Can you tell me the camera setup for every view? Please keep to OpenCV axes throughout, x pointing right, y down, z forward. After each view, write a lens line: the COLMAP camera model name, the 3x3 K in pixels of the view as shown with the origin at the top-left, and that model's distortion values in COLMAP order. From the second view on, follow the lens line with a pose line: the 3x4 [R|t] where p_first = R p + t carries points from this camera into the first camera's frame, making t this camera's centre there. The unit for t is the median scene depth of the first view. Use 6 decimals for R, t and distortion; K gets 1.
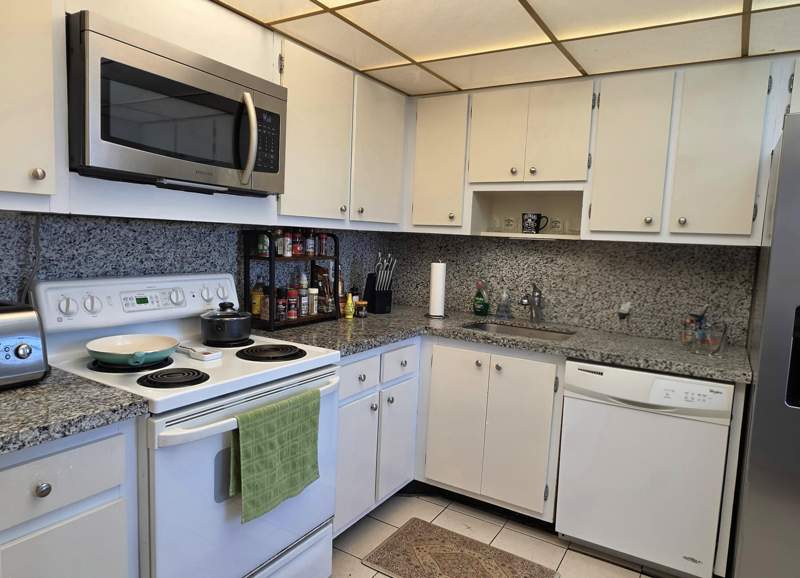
lens RADIAL K [[528.6, 0, 398.6], [0, 528.6, 290.2], [0, 0, 1]] dist [-0.005486, 0.001328]
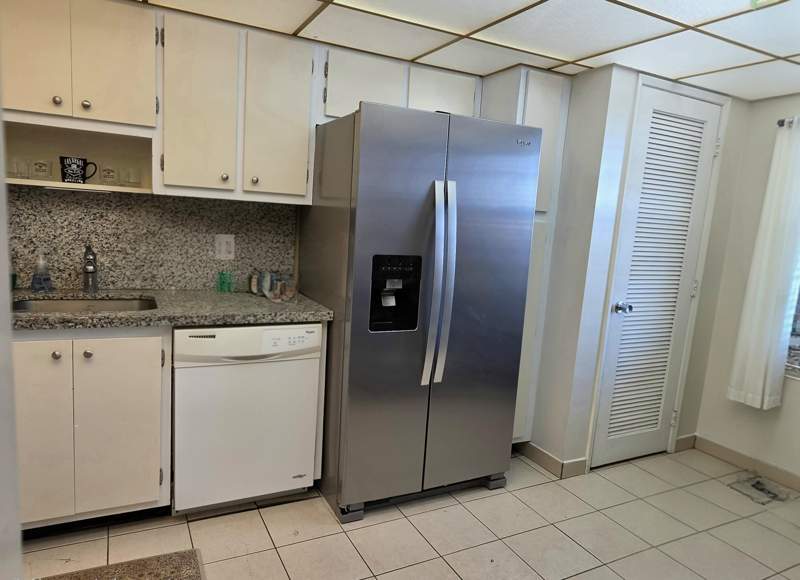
lens RADIAL K [[528.6, 0, 398.4], [0, 528.6, 290.7], [0, 0, 1]] dist [-0.005486, 0.001328]
pose [[0.518568, -0.128886, 0.845266, -0.225889], [0.037318, 0.991043, 0.128220, -0.033950], [-0.854221, -0.034947, 0.518734, 0.182108]]
